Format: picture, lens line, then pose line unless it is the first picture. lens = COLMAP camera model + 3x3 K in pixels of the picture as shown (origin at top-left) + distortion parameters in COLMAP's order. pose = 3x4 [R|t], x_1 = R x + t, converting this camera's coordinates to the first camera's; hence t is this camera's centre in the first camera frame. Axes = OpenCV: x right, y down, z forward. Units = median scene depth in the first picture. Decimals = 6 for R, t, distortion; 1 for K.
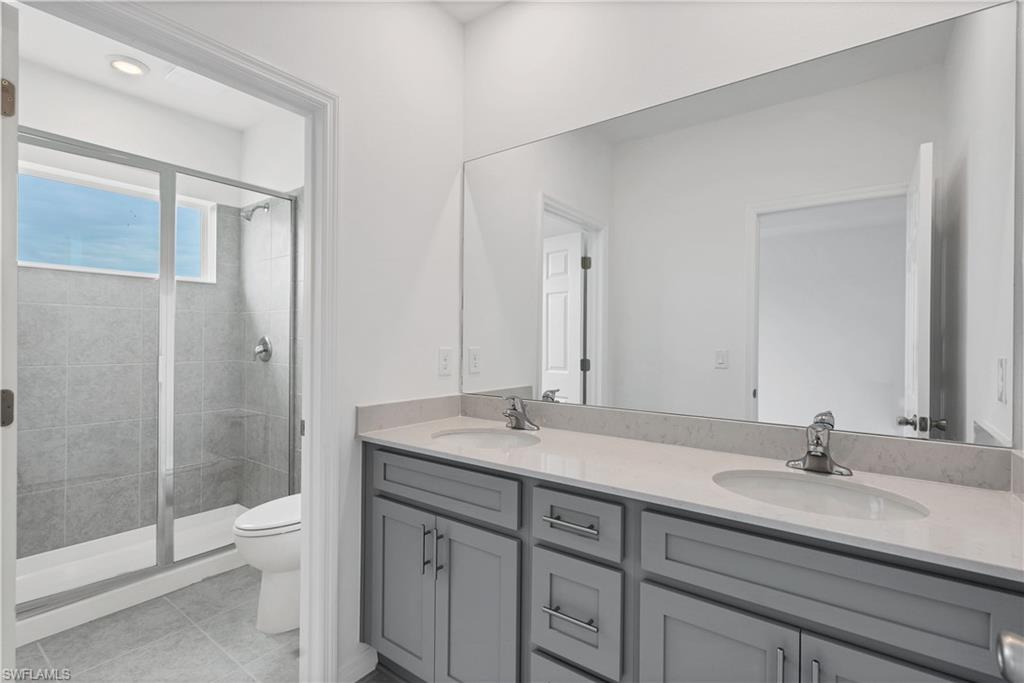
lens RADIAL K [[476.0, 0, 513.2], [0, 476.0, 339.1], [0, 0, 1]] dist [-0.009190, 0.003153]
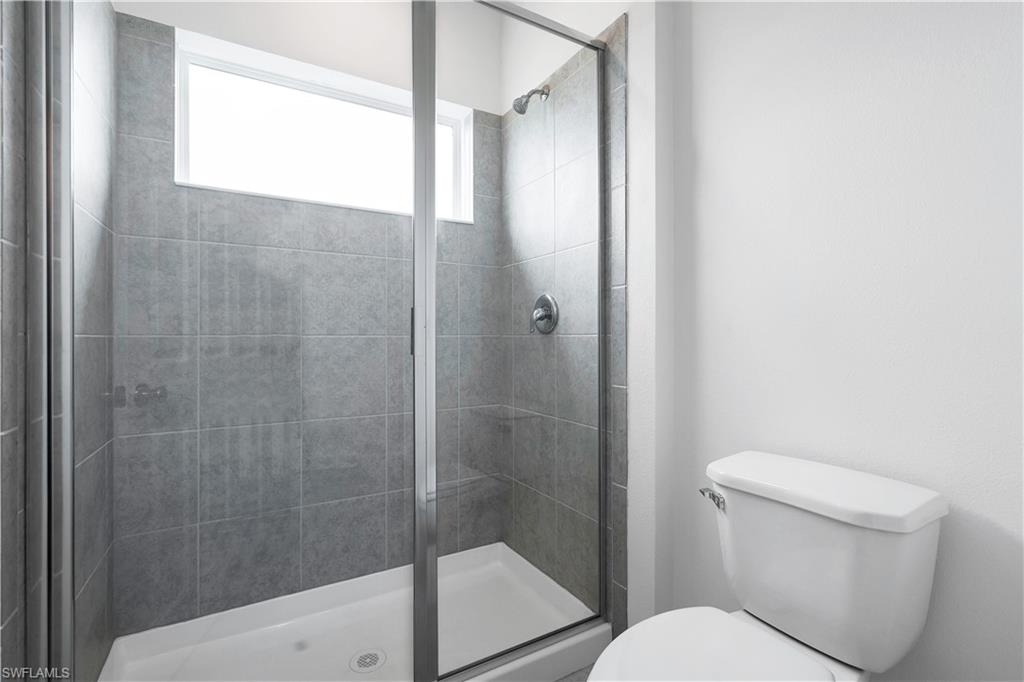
lens RADIAL K [[476.0, 0, 512.5], [0, 476.0, 341.3], [0, 0, 1]] dist [-0.009190, 0.003153]
pose [[0.920897, -0.003154, -0.389793, -0.317229], [0.007213, 0.999934, 0.008952, 0.051103], [0.389739, -0.011055, 0.920859, 0.397021]]
